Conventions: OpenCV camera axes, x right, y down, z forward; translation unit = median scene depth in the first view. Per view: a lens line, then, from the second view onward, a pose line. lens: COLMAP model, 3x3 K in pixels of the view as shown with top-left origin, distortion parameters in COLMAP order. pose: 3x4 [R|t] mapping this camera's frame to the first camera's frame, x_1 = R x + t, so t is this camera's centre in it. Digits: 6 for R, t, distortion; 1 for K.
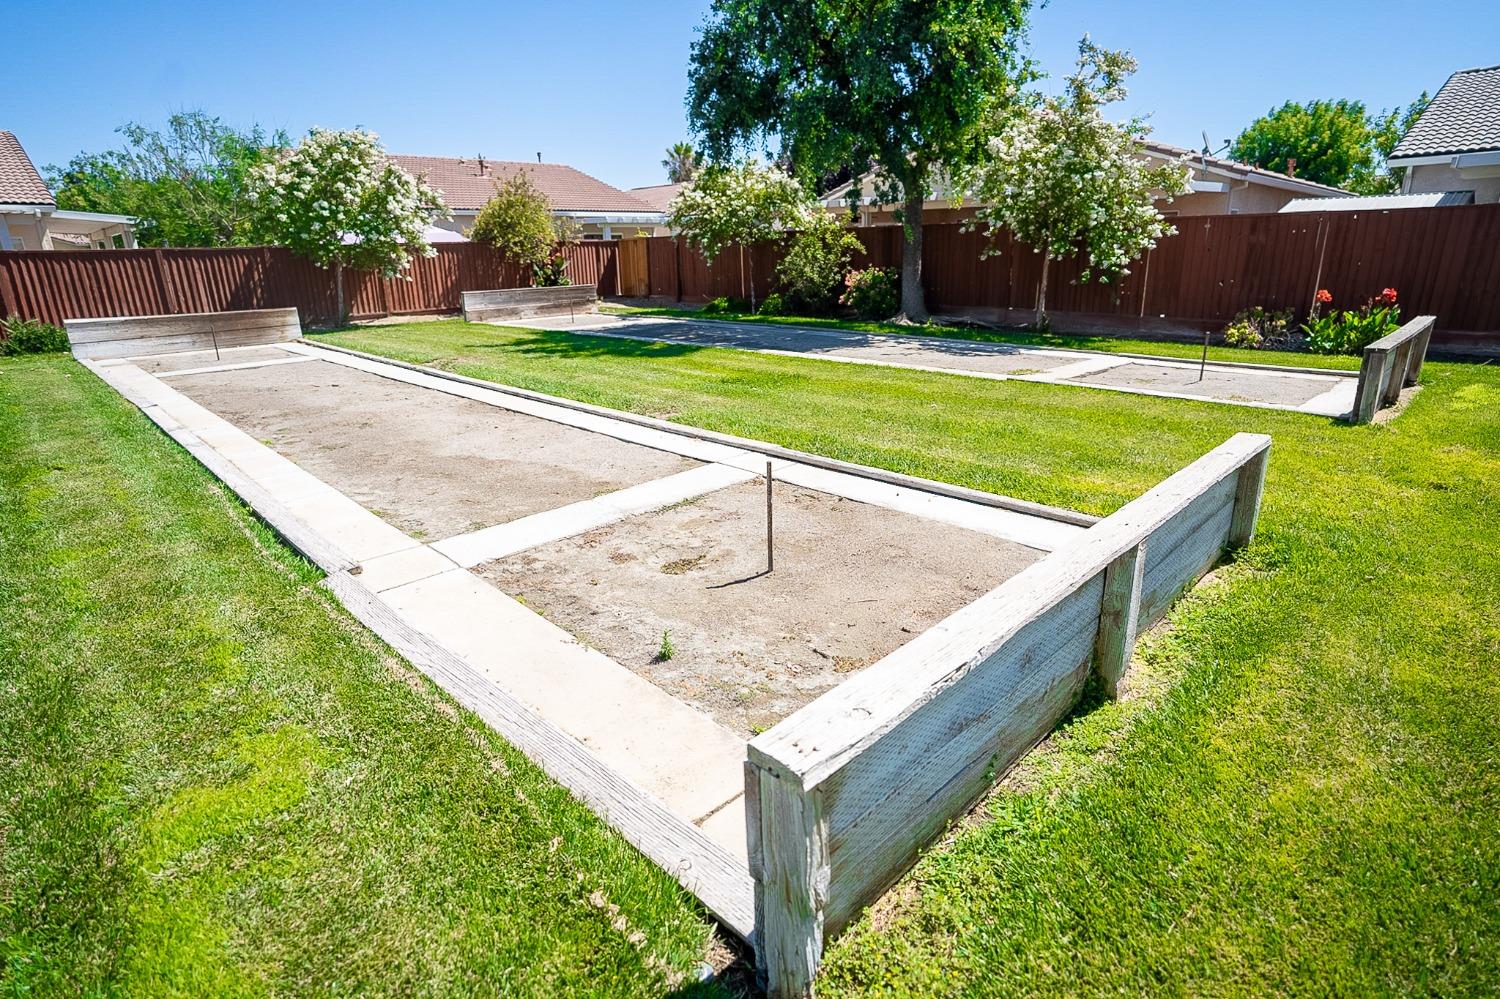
lens RADIAL K [[775.8, 0, 751.9], [0, 775.8, 497.0], [0, 0, 1]] dist [-0.039260, 0.008845]
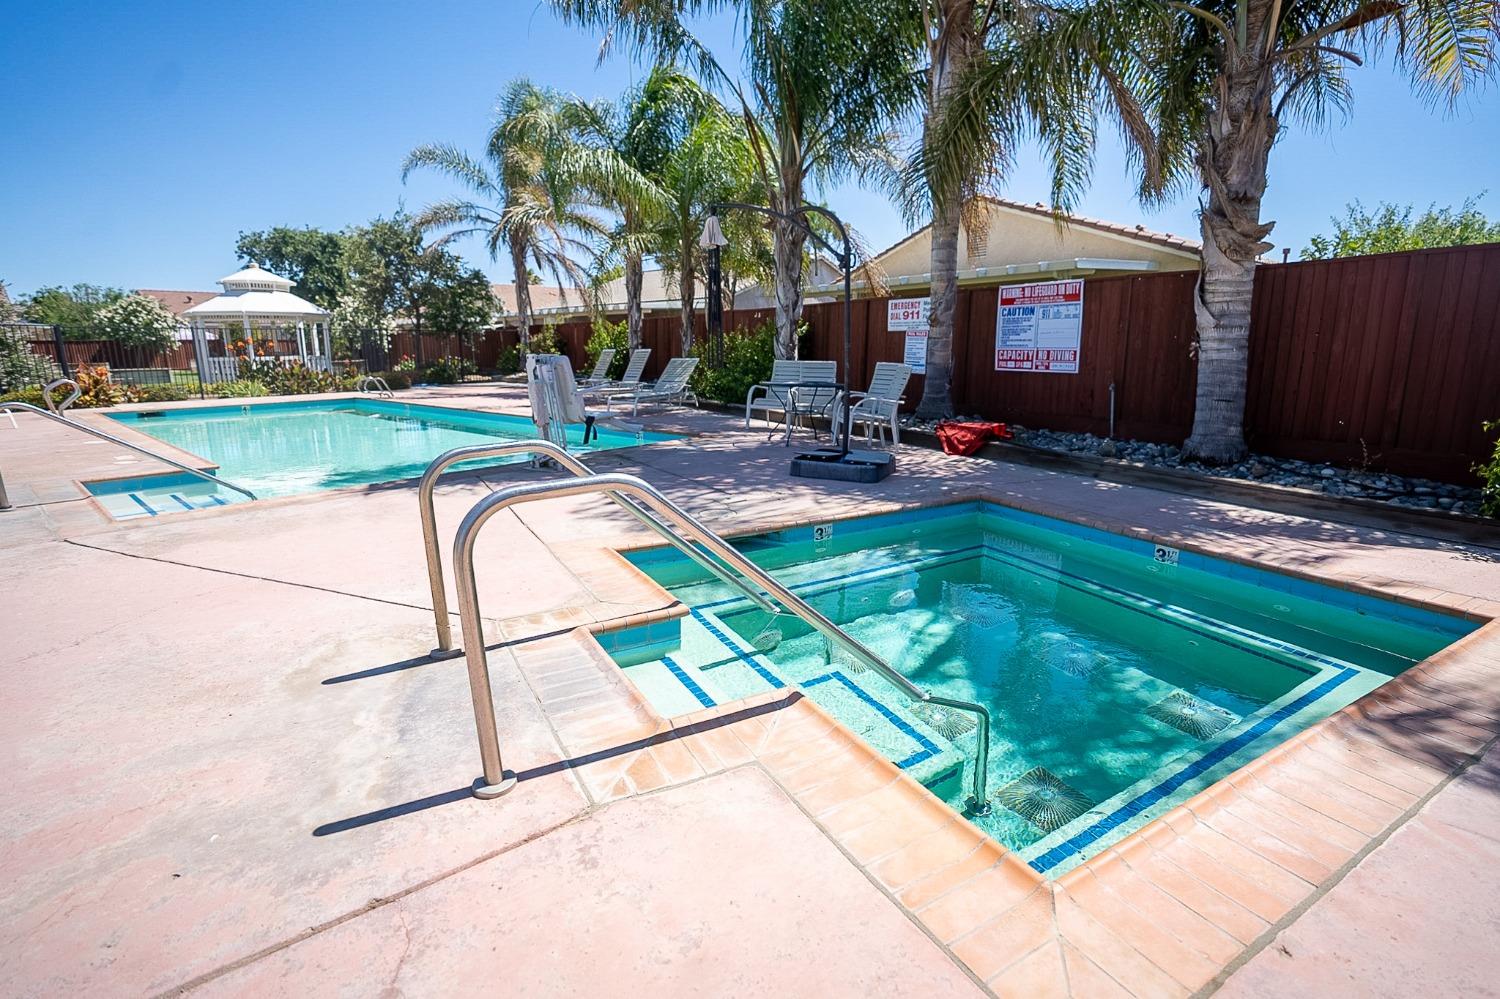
lens RADIAL K [[712.9, 0, 760.0], [0, 712.9, 498.0], [0, 0, 1]] dist [-0.060178, 0.020880]
pose [[0.996011, -0.004362, 0.089126, 1.422285], [0.013452, 0.994730, -0.101645, 0.486523], [-0.088213, 0.102438, 0.990820, -1.493178]]
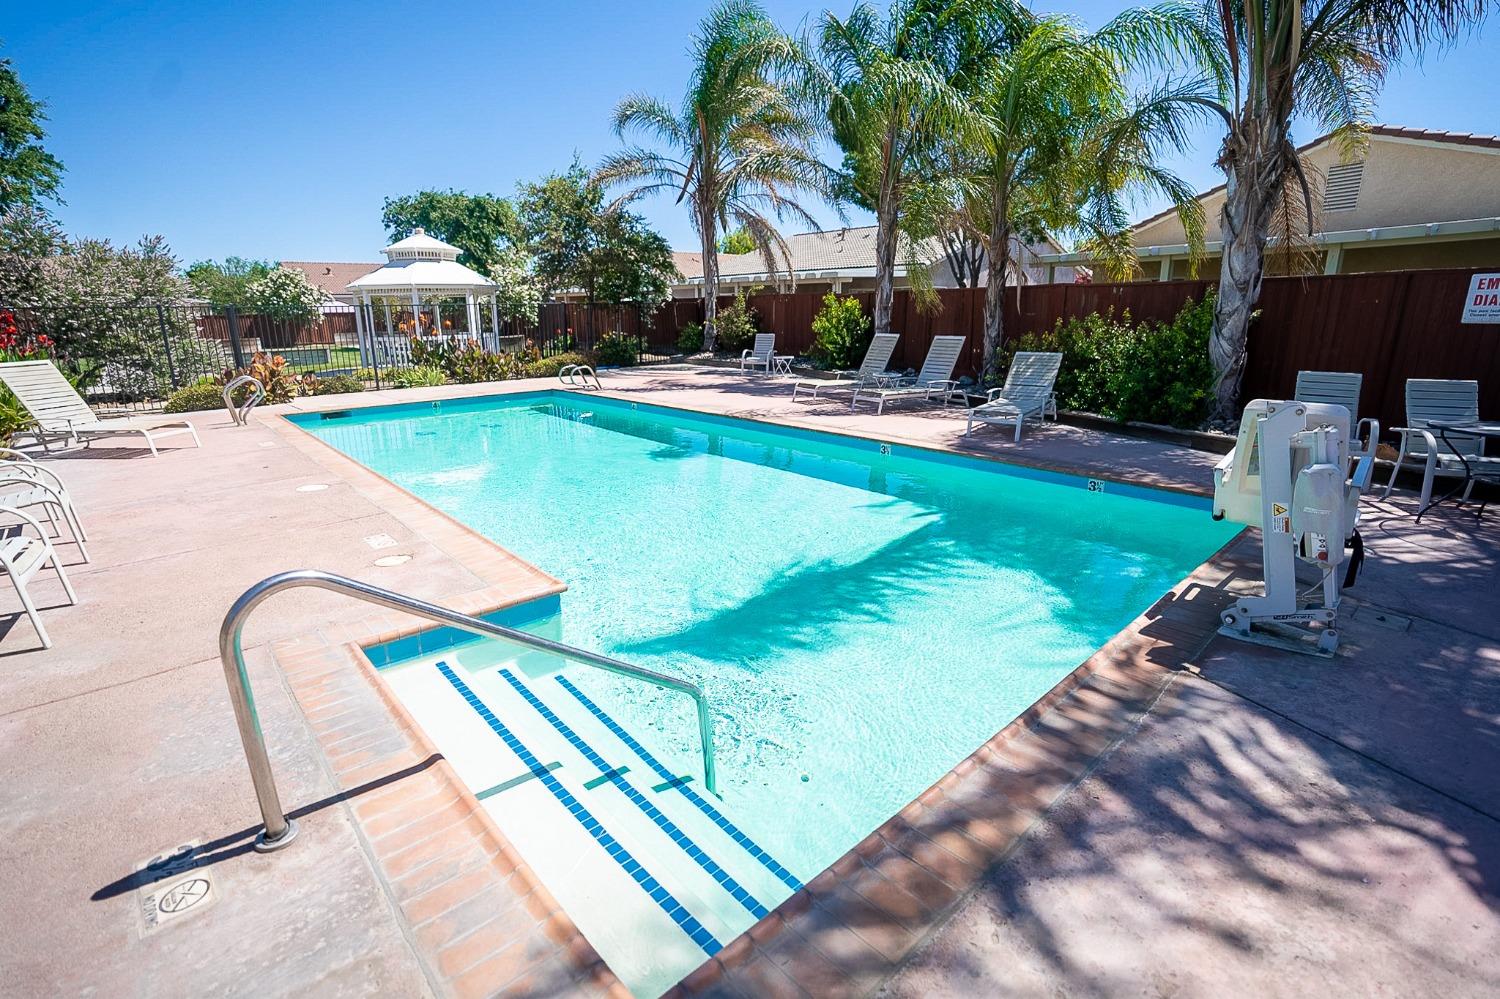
lens RADIAL K [[712.9, 0, 751.7], [0, 712.9, 502.8], [0, 0, 1]] dist [-0.060178, 0.020880]
pose [[0.998986, 0.017923, -0.041291, 1.163300], [-0.019863, 0.998695, -0.047060, 0.385986], [0.040394, 0.047832, 0.998038, -1.245647]]
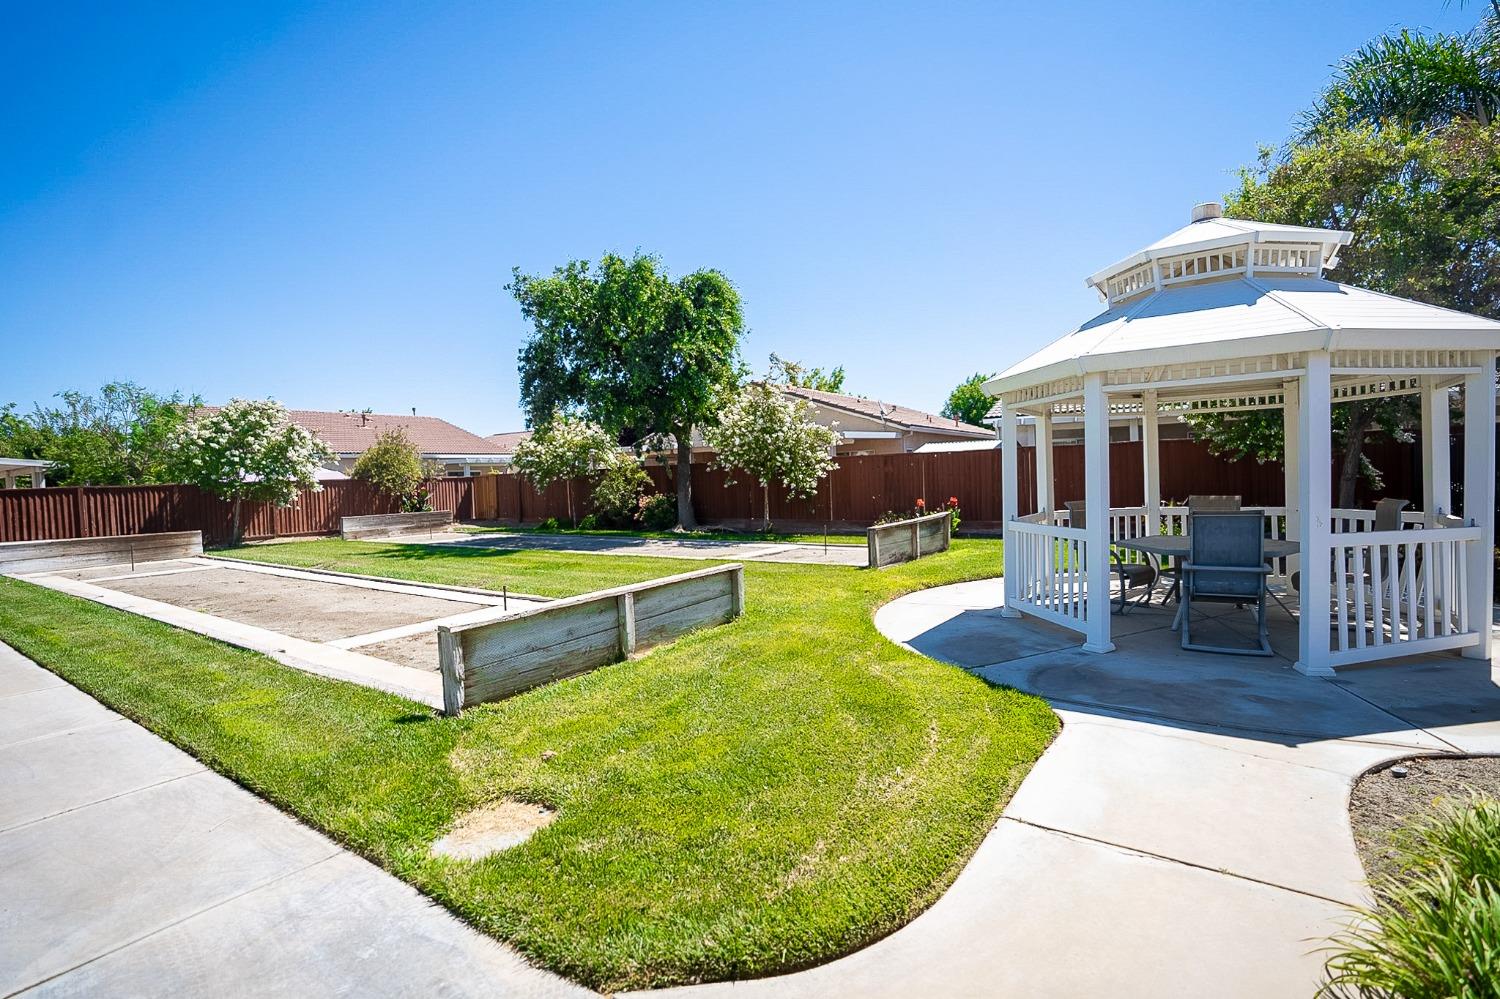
lens RADIAL K [[712.9, 0, 746.0], [0, 712.9, 498.4], [0, 0, 1]] dist [-0.060178, 0.020880]
pose [[0.983322, -0.019485, 0.180827, 0.081691], [0.069275, 0.959423, -0.273329, 0.075245], [-0.168164, 0.281298, 0.944771, -0.244848]]
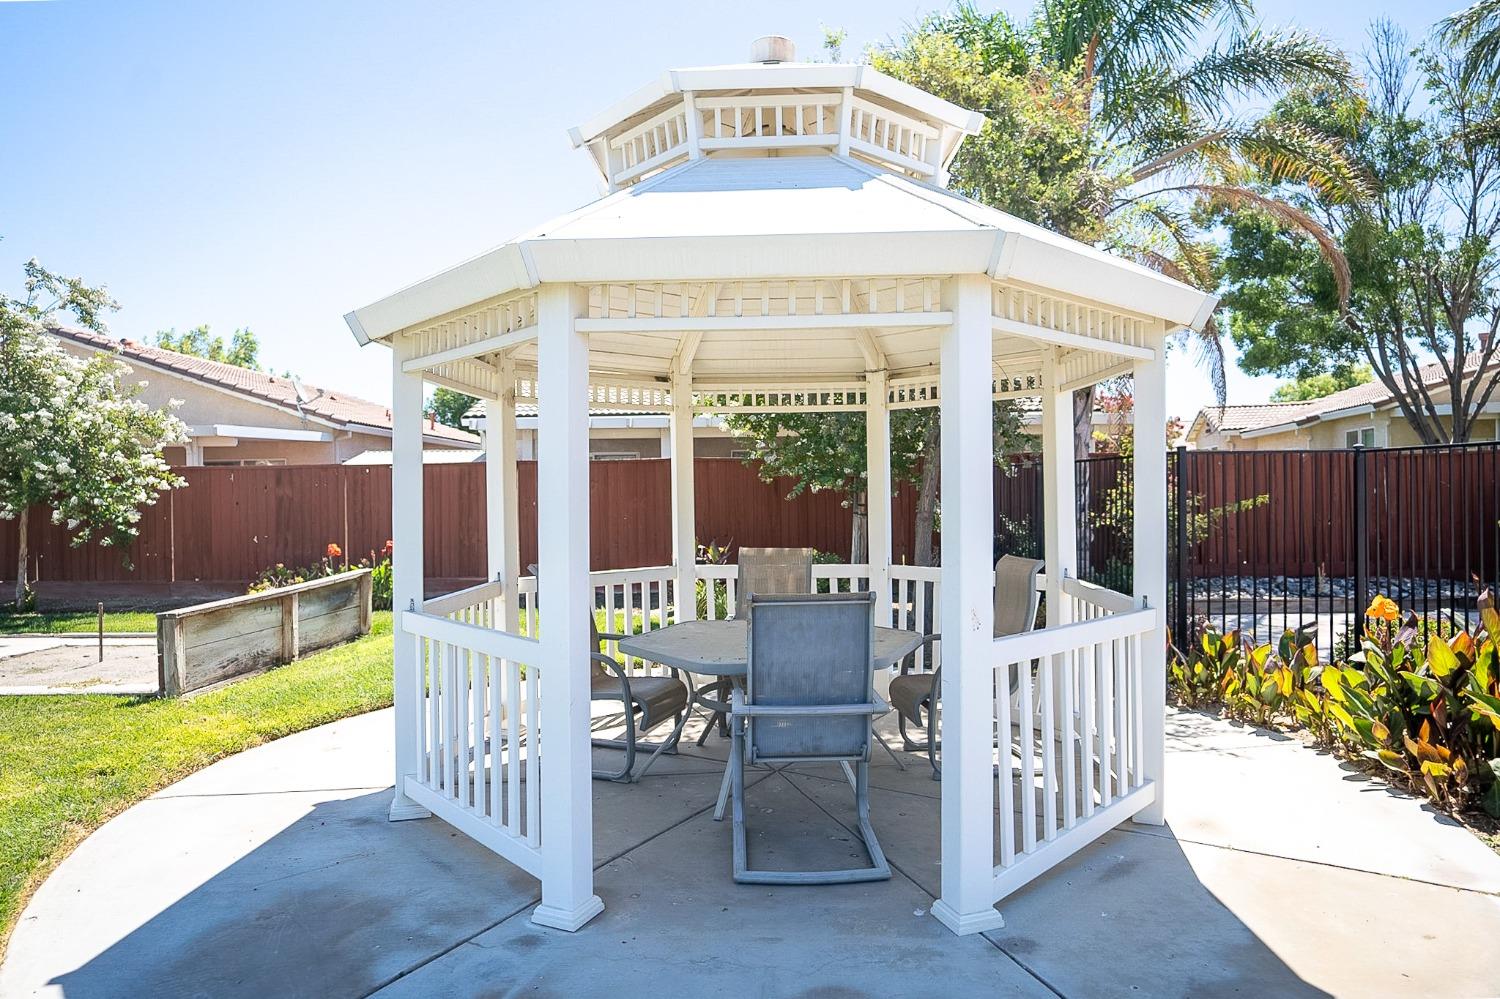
lens RADIAL K [[934.2, 0, 754.8], [0, 934.2, 495.7], [0, 0, 1]] dist [-0.001319, 0.000764]
pose [[0.713471, 0.007184, 0.700647, 0.213651], [0.209964, 0.951805, -0.223567, 0.026293], [-0.668486, 0.306619, 0.677577, -0.103948]]
